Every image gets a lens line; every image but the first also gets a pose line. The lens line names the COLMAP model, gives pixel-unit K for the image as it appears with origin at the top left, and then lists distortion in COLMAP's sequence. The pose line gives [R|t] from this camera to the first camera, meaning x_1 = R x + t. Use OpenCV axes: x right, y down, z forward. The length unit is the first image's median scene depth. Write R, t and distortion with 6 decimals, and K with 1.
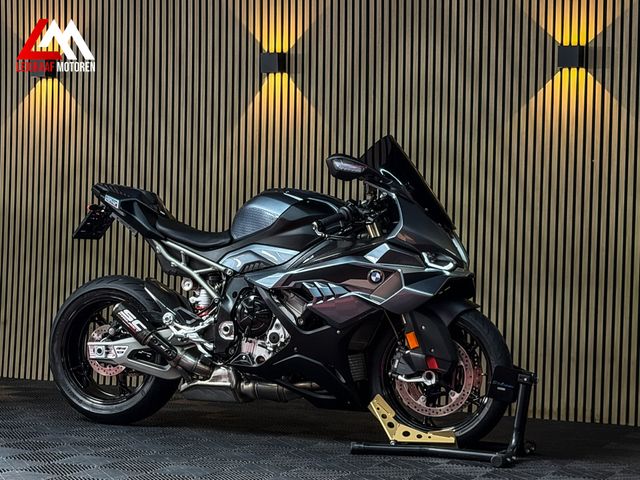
lens RADIAL K [[1399.4, 0, 338.5], [0, 1399.4, 242.3], [0, 0, 1]] dist [0.108807, 0.553015]
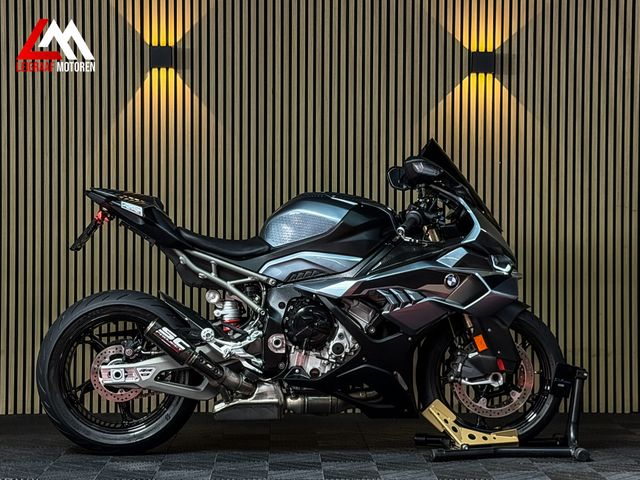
lens RADIAL K [[1399.4, 0, 338.5], [0, 1399.4, 242.3], [0, 0, 1]] dist [0.108807, 0.553015]
pose [[0.900028, -0.024646, 0.435135, -0.445003], [0.022875, 0.999695, 0.009308, -0.012997], [-0.435232, 0.001576, 0.900317, 0.131647]]
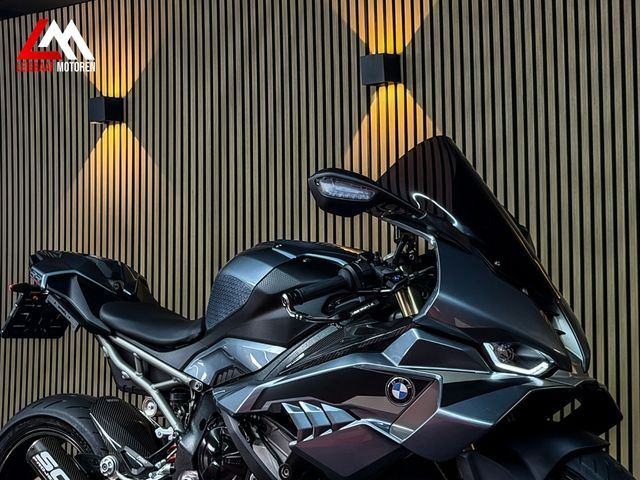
lens RADIAL K [[1424.4, 0, 320.0], [0, 1424.4, 240.0], [0, 0, 1]] dist [0.094549, 0.271028]
pose [[0.959057, -0.049376, -0.278874, 0.143302], [0.028763, 0.996575, -0.077534, 0.007979], [0.281747, 0.066338, 0.957193, 0.429155]]
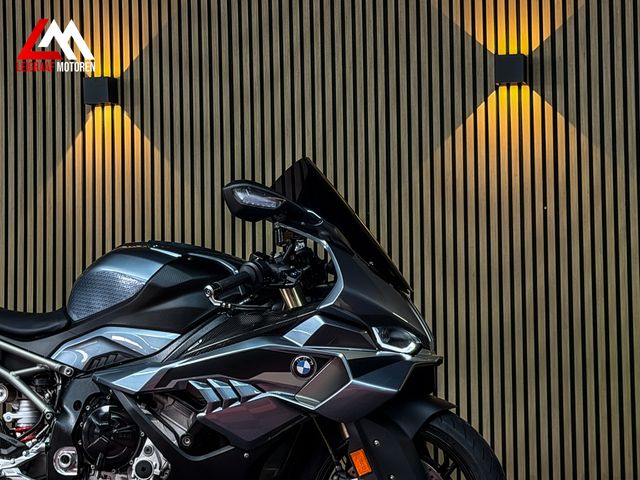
lens RADIAL K [[1424.4, 0, 320.0], [0, 1424.4, 240.0], [0, 0, 1]] dist [0.094549, 0.271028]
pose [[0.988427, -0.024264, 0.149746, -0.059655], [0.036546, 0.996139, -0.079825, 0.017790], [-0.147231, 0.084374, 0.985497, 0.315838]]
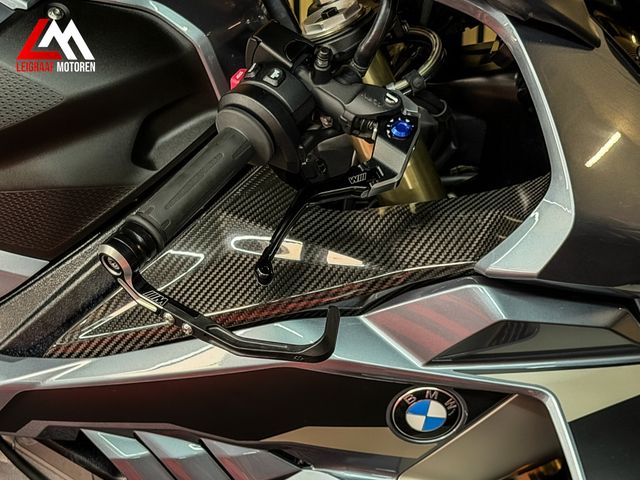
lens RADIAL K [[1399.4, 0, 338.5], [0, 1399.4, 242.3], [0, 0, 1]] dist [0.108807, 0.553015]
pose [[0.984208, -0.114607, 0.134908, -0.011878], [0.032600, 0.866434, 0.498225, -0.098998], [-0.173989, -0.485959, 0.856488, 0.774974]]
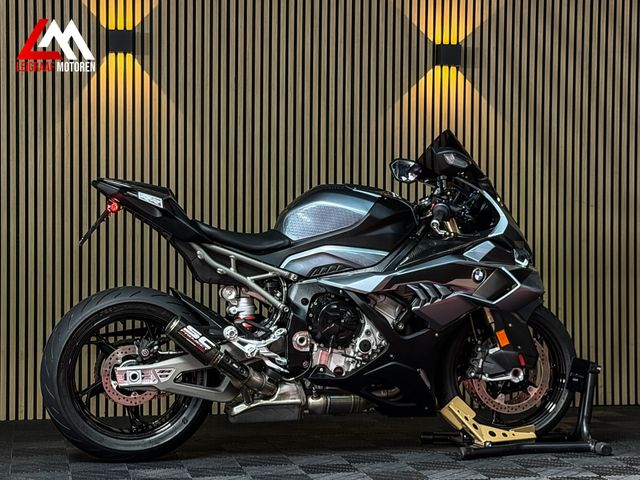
lens RADIAL K [[1399.4, 0, 338.5], [0, 1399.4, 242.3], [0, 0, 1]] dist [0.108807, 0.553015]
pose [[0.813847, -0.025632, 0.580514, -0.575628], [0.021530, 0.999671, 0.013957, -0.013076], [-0.580680, 0.001140, 0.814131, 0.246772]]
